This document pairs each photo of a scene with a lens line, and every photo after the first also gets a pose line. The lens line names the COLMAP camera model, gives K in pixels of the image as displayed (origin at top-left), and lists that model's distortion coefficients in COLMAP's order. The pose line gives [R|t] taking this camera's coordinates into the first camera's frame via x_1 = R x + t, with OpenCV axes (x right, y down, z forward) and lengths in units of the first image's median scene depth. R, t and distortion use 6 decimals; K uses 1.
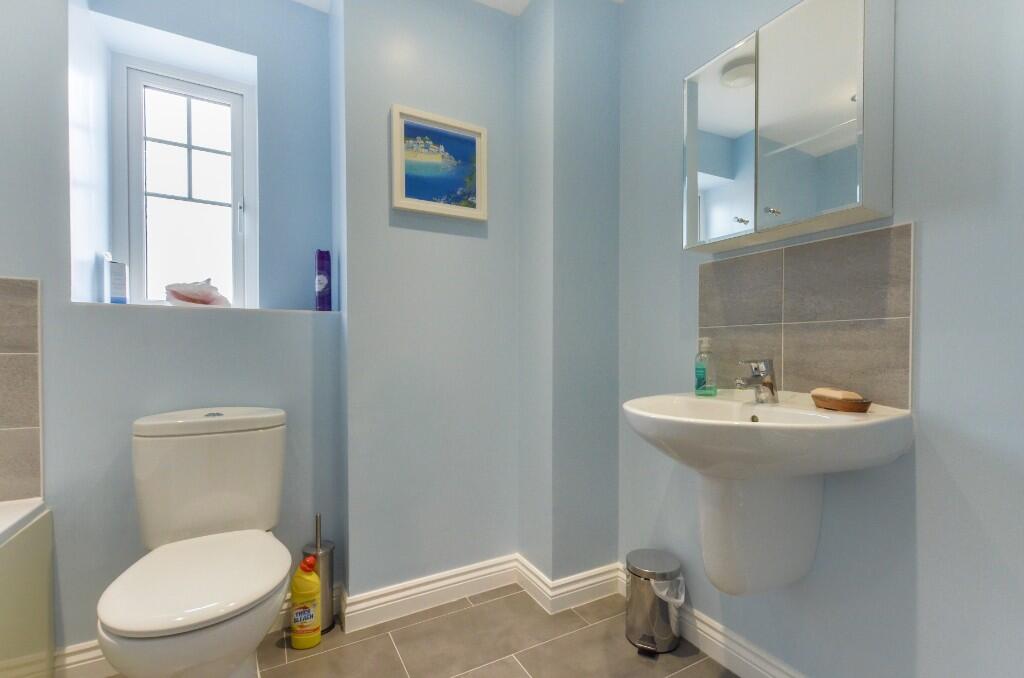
lens RADIAL K [[455.6, 0, 527.6], [0, 455.6, 342.7], [0, 0, 1]] dist [-0.001136, -0.000588]
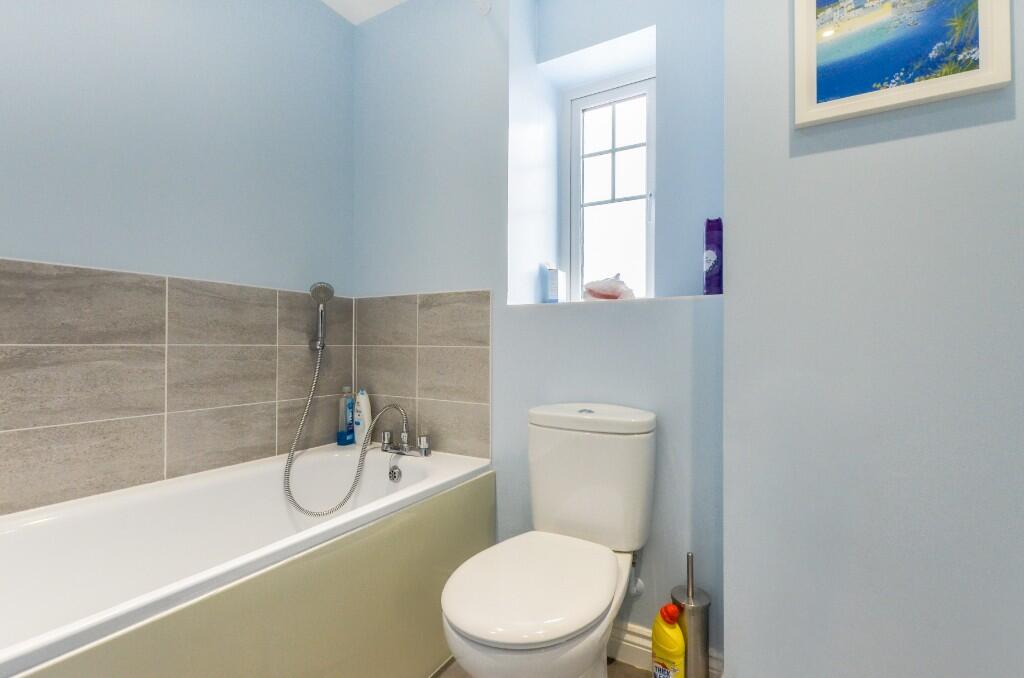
lens RADIAL K [[455.6, 0, 527.6], [0, 455.6, 342.7], [0, 0, 1]] dist [-0.001136, -0.000588]
pose [[0.526221, 0.000161, -0.850348, 0.055787], [0.012489, 0.999891, 0.007918, 0.002453], [0.850256, -0.014786, 0.526162, 0.311862]]
